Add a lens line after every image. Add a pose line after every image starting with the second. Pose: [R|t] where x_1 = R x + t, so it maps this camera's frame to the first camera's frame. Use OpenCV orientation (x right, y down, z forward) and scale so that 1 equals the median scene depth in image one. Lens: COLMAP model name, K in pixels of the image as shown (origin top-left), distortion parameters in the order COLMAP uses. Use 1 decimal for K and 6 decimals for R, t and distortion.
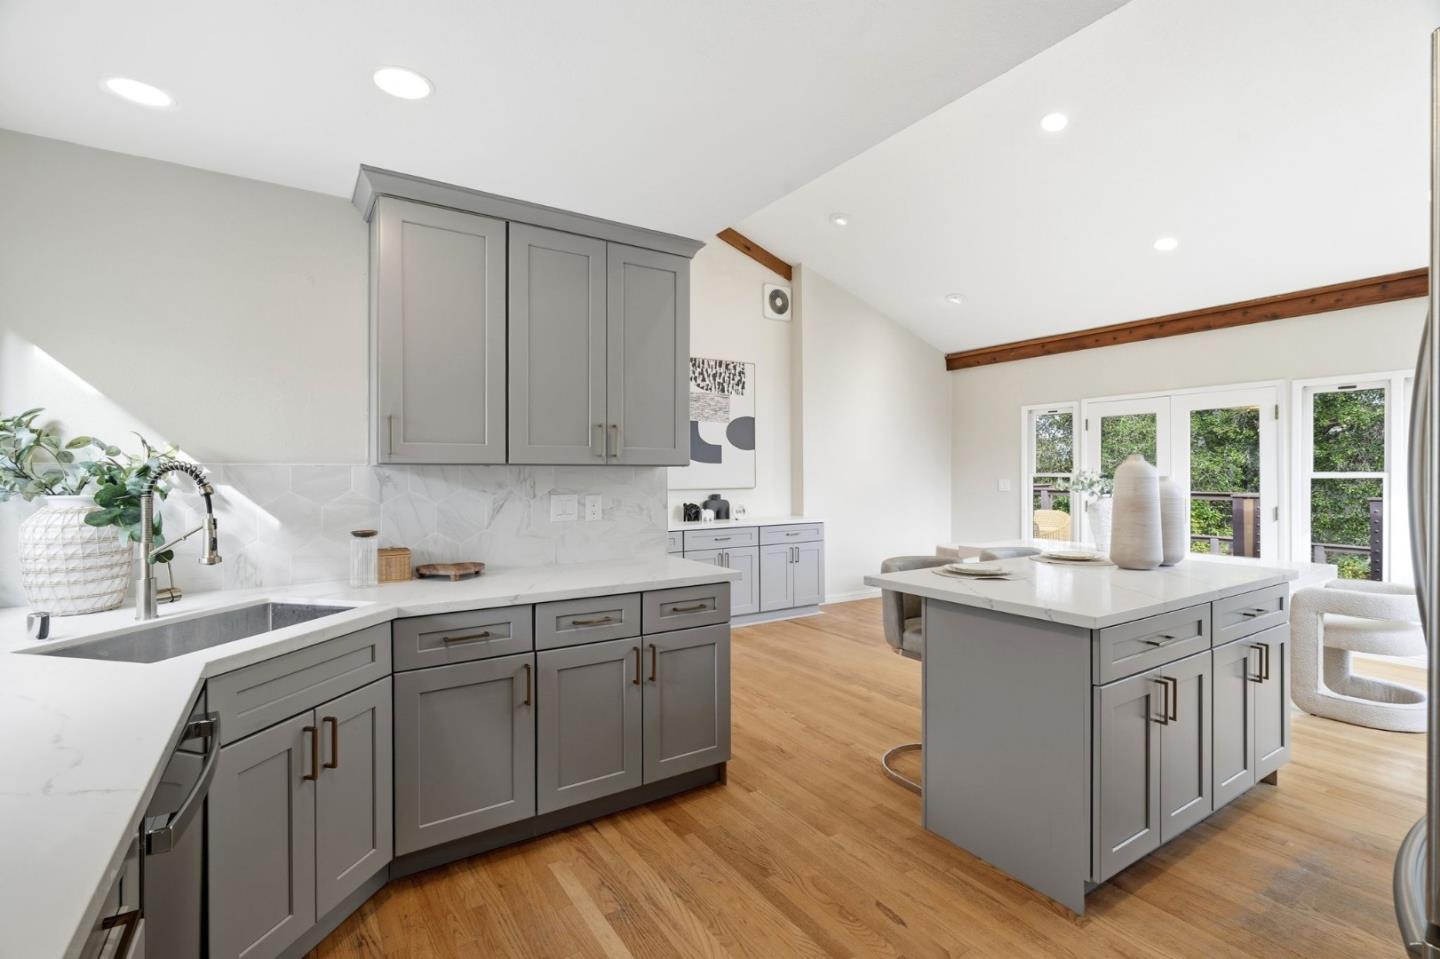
lens RADIAL K [[658.7, 0, 730.8], [0, 658.7, 476.4], [0, 0, 1]] dist [0.000679, 0.001295]
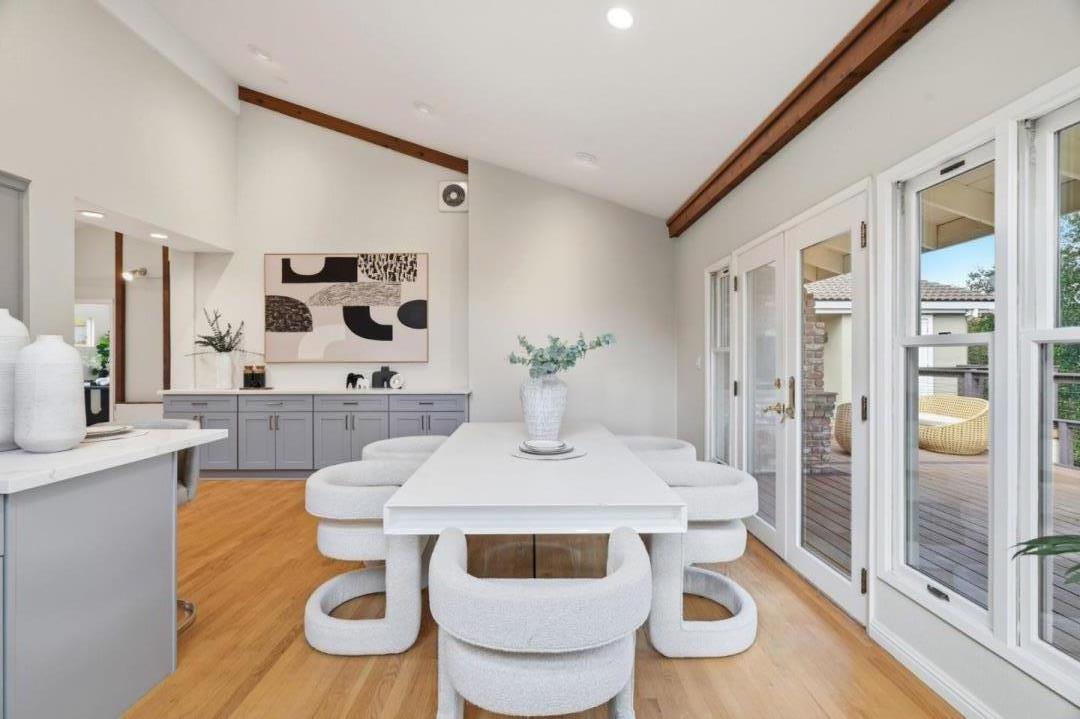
lens RADIAL K [[494.0, 0, 540.1], [0, 494.0, 362.1], [0, 0, 1]] dist [0.000679, 0.001295]
pose [[0.838453, 0.007101, -0.544927, 0.690785], [-0.003148, 0.999962, 0.008188, 0.010949], [0.544964, -0.005150, 0.838444, 0.396147]]
